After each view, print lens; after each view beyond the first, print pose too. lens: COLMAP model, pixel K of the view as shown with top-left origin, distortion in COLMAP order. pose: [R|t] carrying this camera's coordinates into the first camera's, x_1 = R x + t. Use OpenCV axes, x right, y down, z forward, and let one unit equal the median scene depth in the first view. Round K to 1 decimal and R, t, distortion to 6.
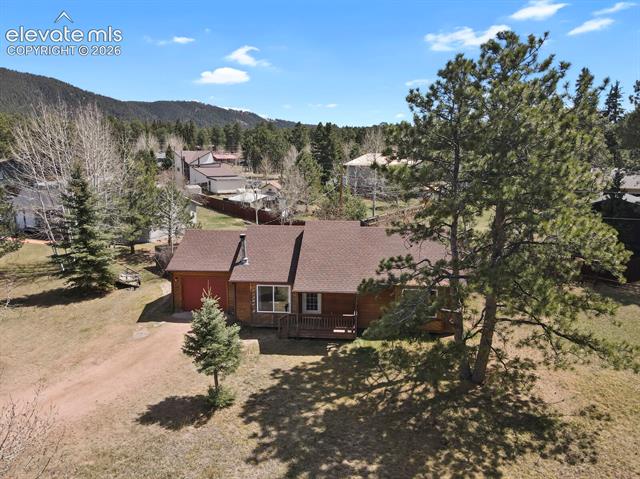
lens RADIAL K [[468.1, 0, 320.0], [0, 468.1, 239.5], [0, 0, 1]] dist [0.019914, 0.002634]
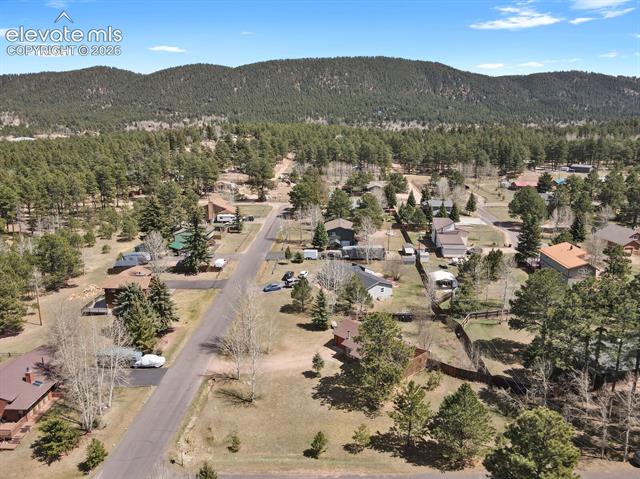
lens RADIAL K [[468.1, 0, 320.0], [0, 468.1, 239.5], [0, 0, 1]] dist [0.019914, 0.002634]
pose [[0.739763, 0.161131, -0.653290, 1.985021], [-0.118844, 0.986929, 0.108847, -1.115880], [0.662289, -0.002881, 0.749243, -1.810161]]
